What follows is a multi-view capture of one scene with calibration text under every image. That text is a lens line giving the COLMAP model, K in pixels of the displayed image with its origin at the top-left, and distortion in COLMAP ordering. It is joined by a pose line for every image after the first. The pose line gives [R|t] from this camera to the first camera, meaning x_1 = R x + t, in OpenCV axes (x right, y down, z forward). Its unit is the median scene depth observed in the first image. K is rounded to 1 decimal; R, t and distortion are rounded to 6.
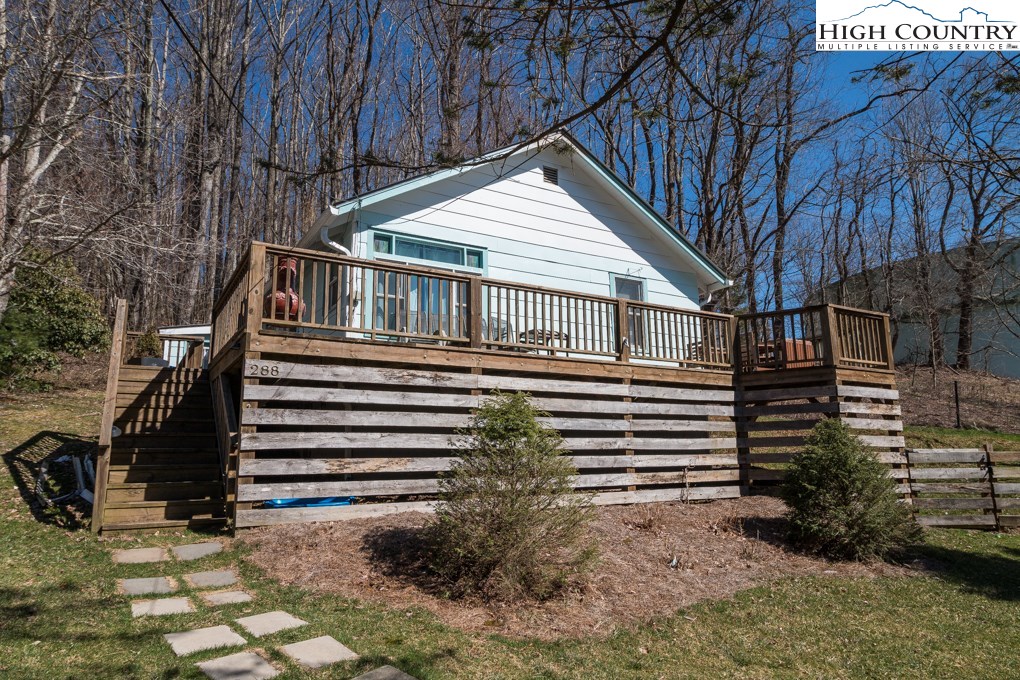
lens RADIAL K [[645.1, 0, 507.4], [0, 645.1, 338.8], [0, 0, 1]] dist [0.002484, -0.003716]
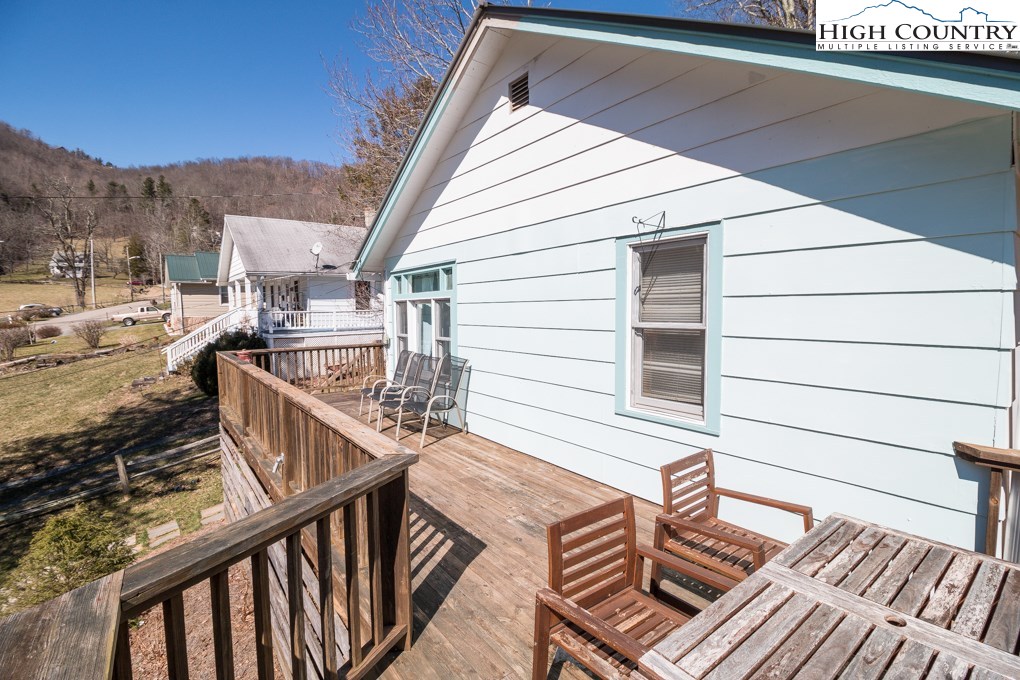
lens RADIAL K [[466.2, 0, 503.1], [0, 466.2, 337.5], [0, 0, 1]] dist [-0.006312, -0.002549]
pose [[0.097625, 0.076638, -0.992268, 0.583821], [0.200187, 0.975140, 0.095010, -0.100482], [0.974882, -0.207914, 0.079856, 1.079839]]
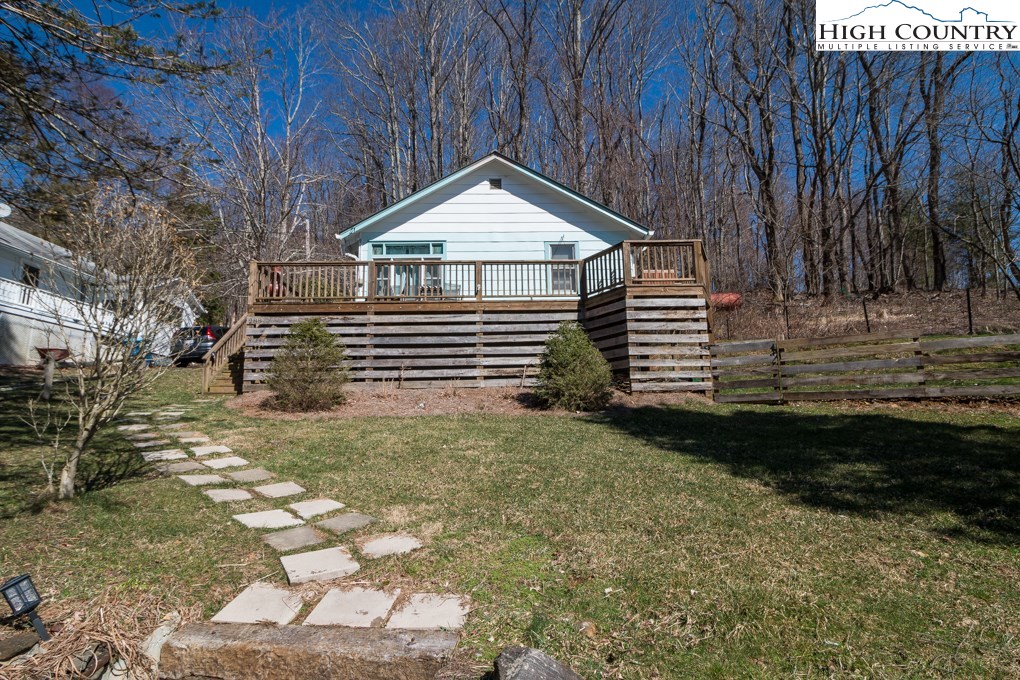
lens RADIAL K [[530.4, 0, 507.5], [0, 530.4, 342.6], [0, 0, 1]] dist [0.005643, 0.000521]
pose [[0.877029, -0.079779, -0.473767, 0.763300], [0.098738, 0.994997, 0.015233, 0.113339], [0.470182, -0.060138, 0.880518, -0.104391]]
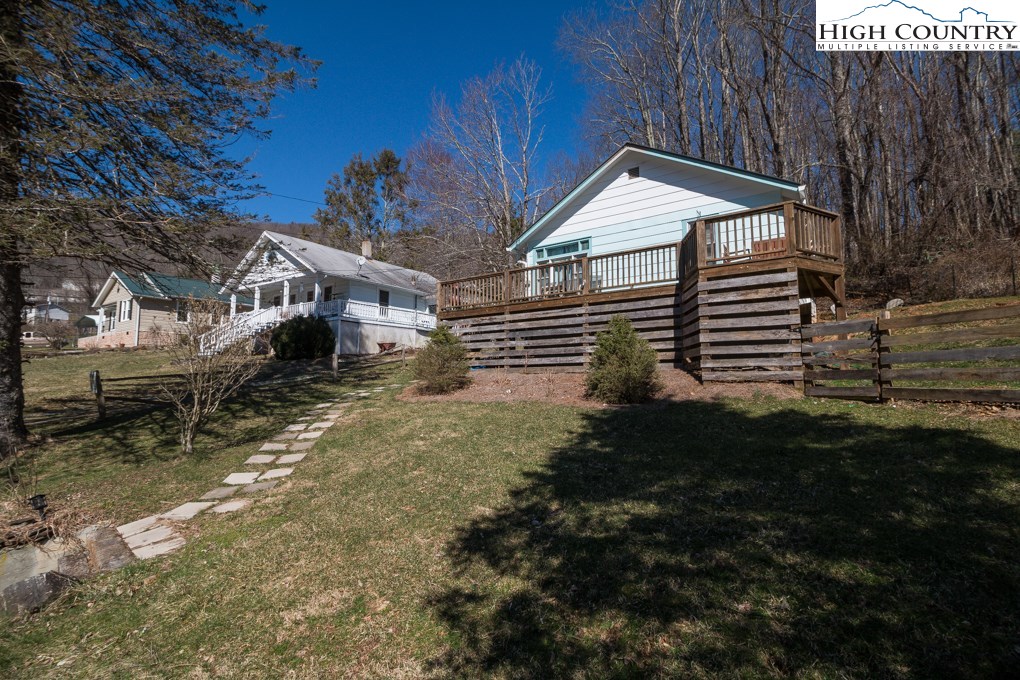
lens RADIAL K [[466.2, 0, 513.4], [0, 466.2, 343.2], [0, 0, 1]] dist [-0.006312, -0.002549]
pose [[0.410947, -0.066395, -0.909238, 1.119081], [0.167549, 0.985857, 0.003738, 0.117117], [0.896130, -0.153878, 0.416259, 0.248607]]
